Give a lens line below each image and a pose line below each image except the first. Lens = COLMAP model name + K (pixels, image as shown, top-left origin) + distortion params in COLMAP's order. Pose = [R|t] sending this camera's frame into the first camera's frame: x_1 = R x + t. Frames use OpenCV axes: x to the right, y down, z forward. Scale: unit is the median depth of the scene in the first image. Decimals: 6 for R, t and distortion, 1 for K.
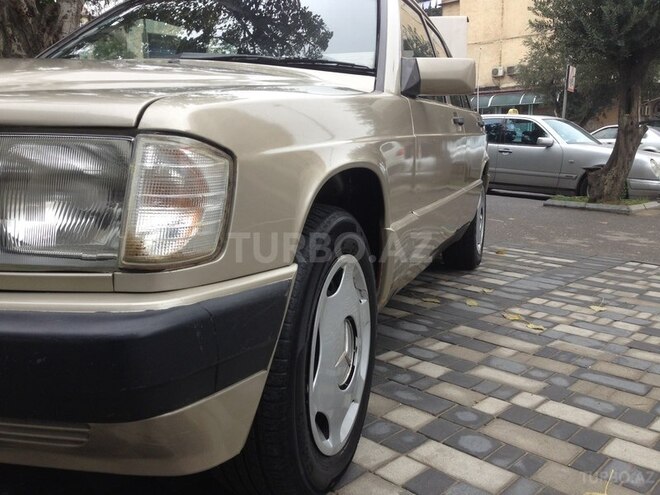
lens RADIAL K [[604.3, 0, 330.0], [0, 604.3, 247.5], [0, 0, 1]] dist [0.134924, -0.252847]
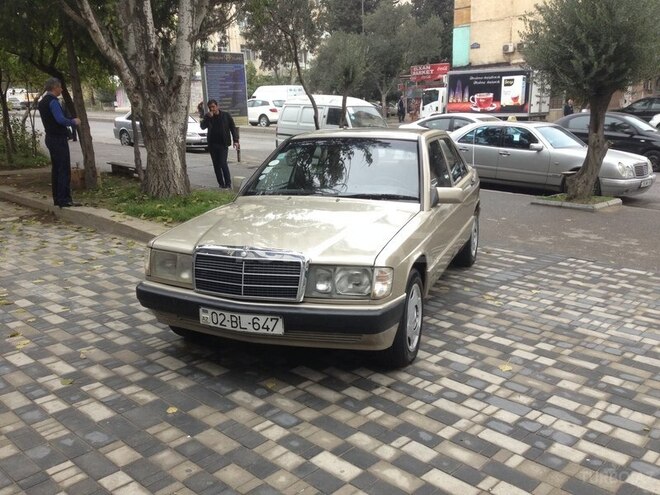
lens RADIAL K [[604.3, 0, 330.0], [0, 604.3, 247.5], [0, 0, 1]] dist [0.134924, -0.252847]
pose [[0.999631, -0.015310, -0.022444, -0.147902], [0.016581, 0.998204, 0.057564, -0.159210], [0.021523, -0.057915, 0.998090, -0.896644]]
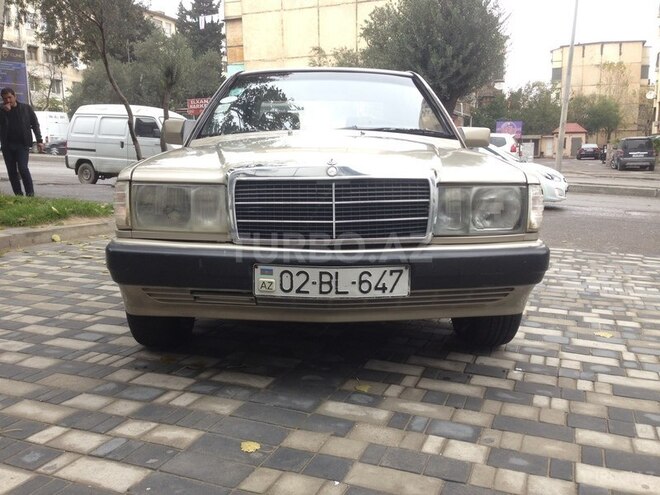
lens RADIAL K [[604.3, 0, 330.0], [0, 604.3, 247.5], [0, 0, 1]] dist [0.134924, -0.252847]
pose [[0.932497, -0.058533, 0.356402, -0.617154], [0.062858, 0.998022, -0.000555, 0.013126], [-0.355665, 0.022921, 0.934333, -0.378153]]
